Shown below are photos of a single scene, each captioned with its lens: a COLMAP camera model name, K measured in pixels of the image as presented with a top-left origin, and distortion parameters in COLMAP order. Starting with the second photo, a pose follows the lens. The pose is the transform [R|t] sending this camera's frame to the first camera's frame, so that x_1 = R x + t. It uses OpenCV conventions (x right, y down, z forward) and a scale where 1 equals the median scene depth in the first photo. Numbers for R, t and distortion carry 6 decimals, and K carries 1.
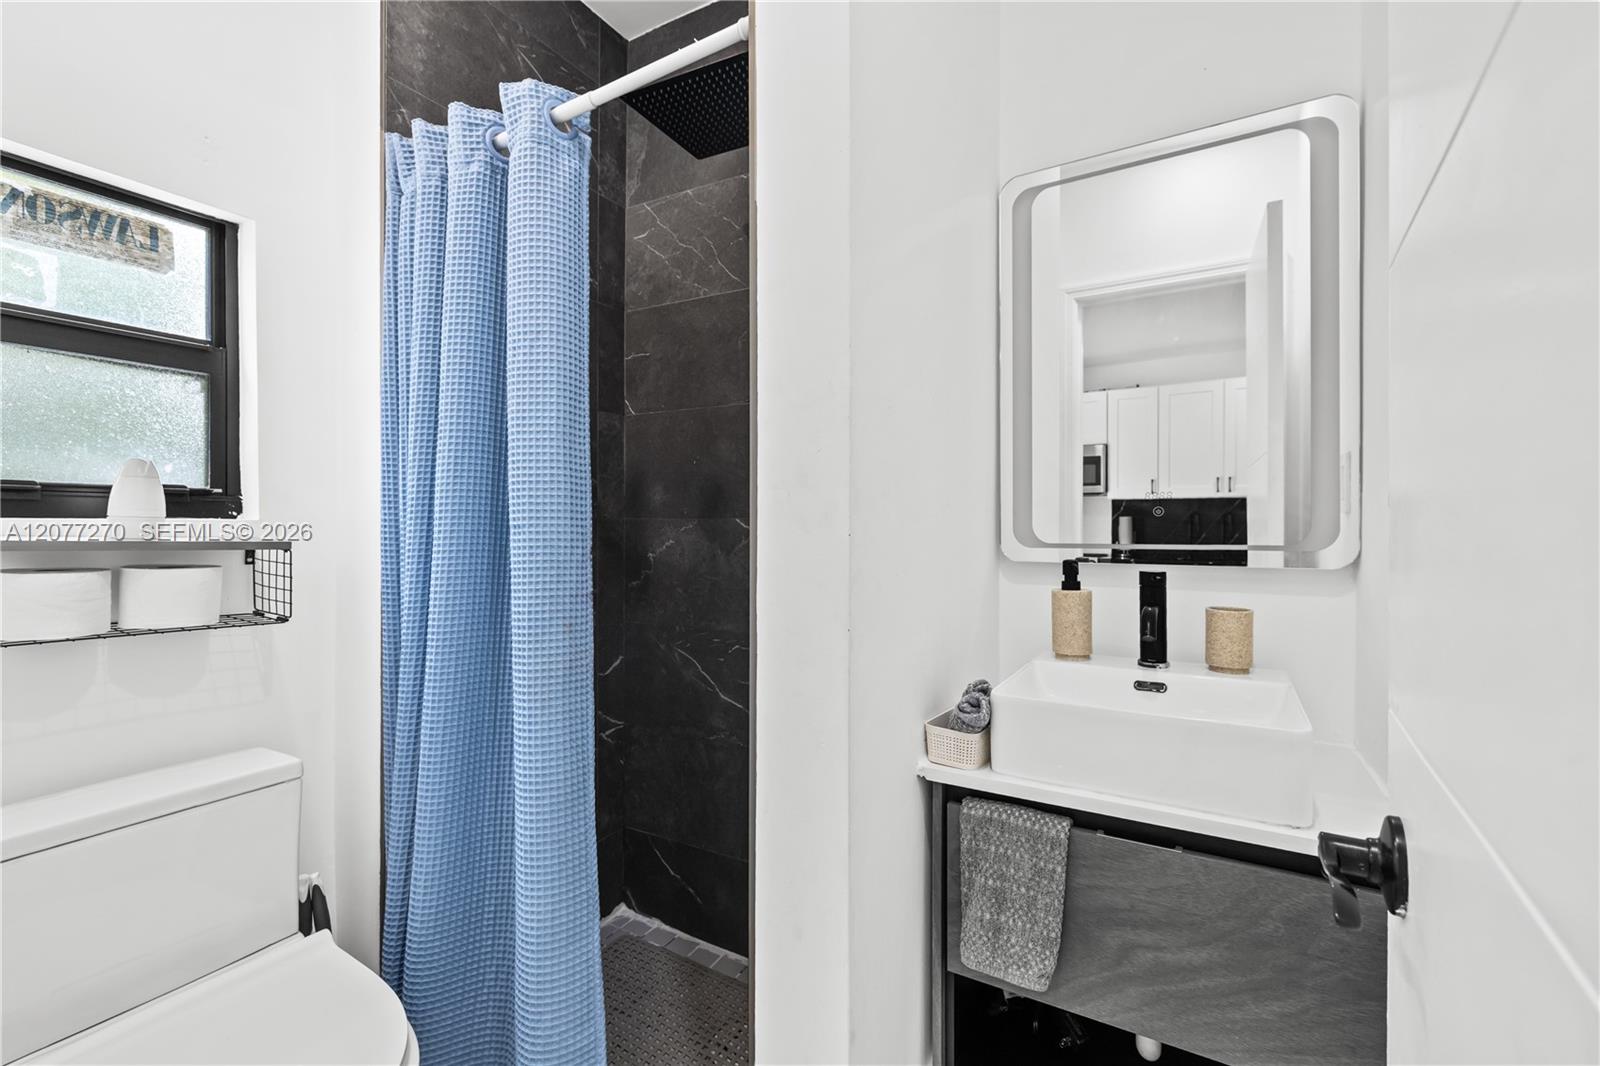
lens RADIAL K [[682.3, 0, 803.9], [0, 682.3, 536.5], [0, 0, 1]] dist [0.014107, -0.000071]
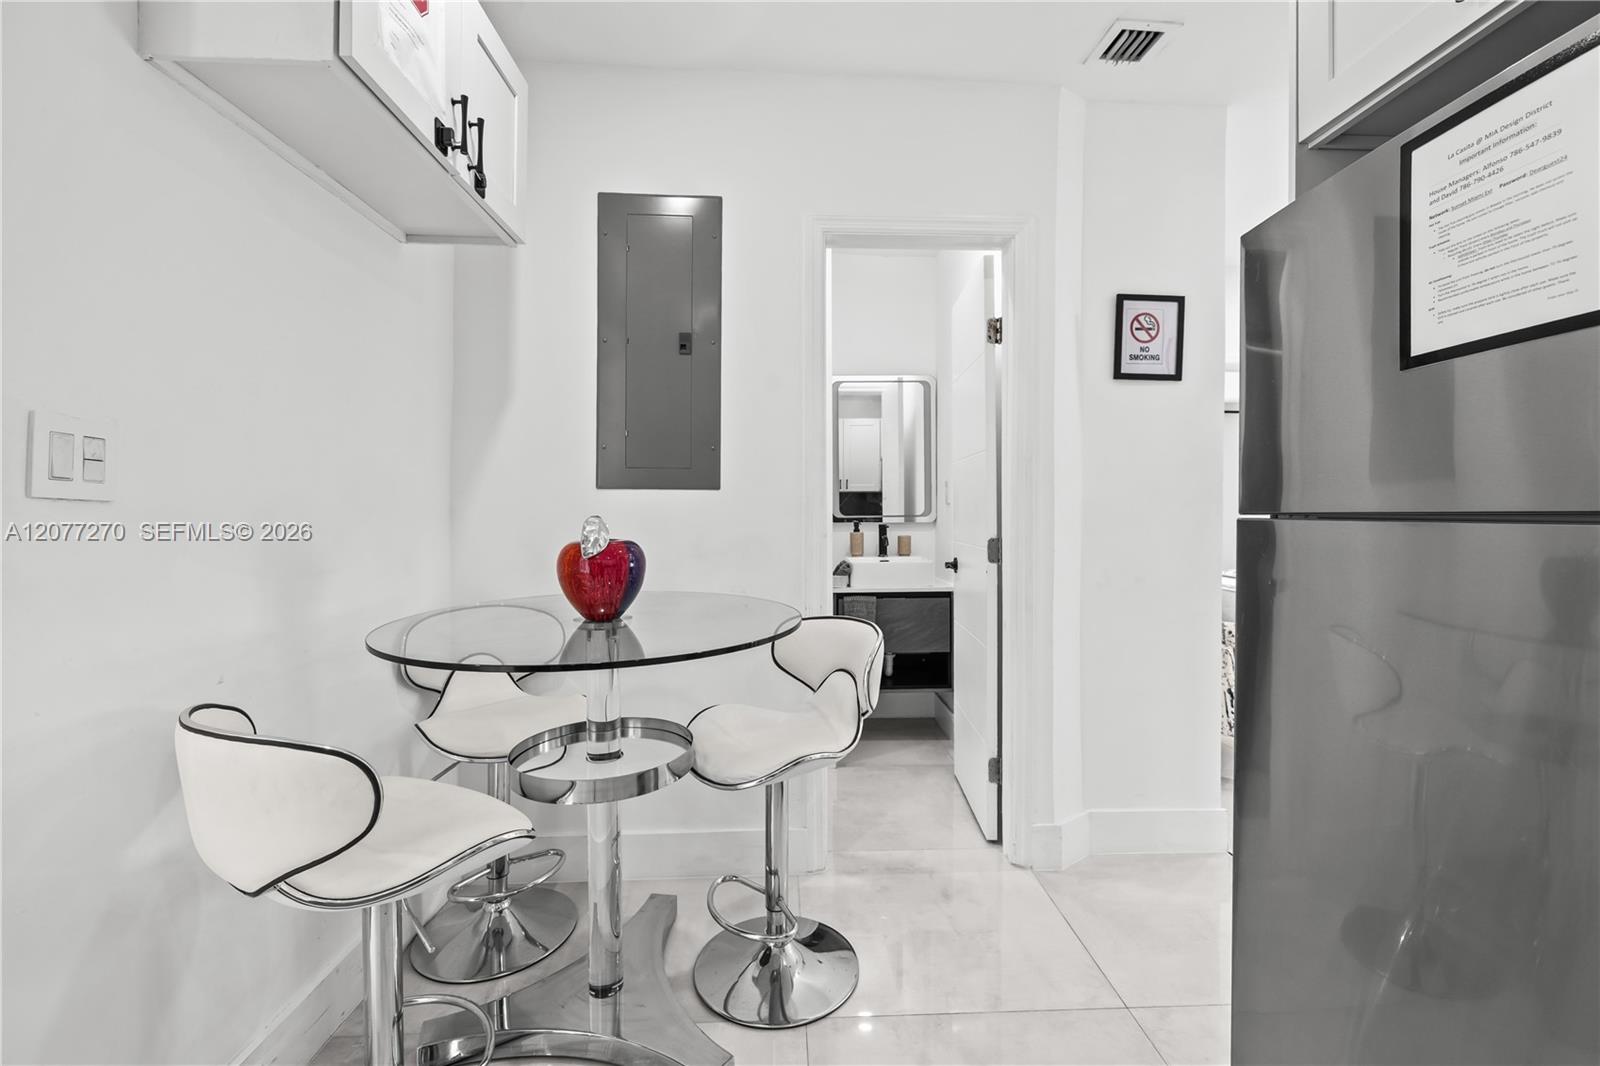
lens RADIAL K [[682.3, 0, 814.7], [0, 682.3, 507.6], [0, 0, 1]] dist [0.014107, -0.000071]
pose [[0.841131, 0.003683, 0.540819, -1.434679], [-0.002236, 0.999992, -0.003332, -0.006911], [-0.540827, 0.001593, 0.841132, -1.409025]]
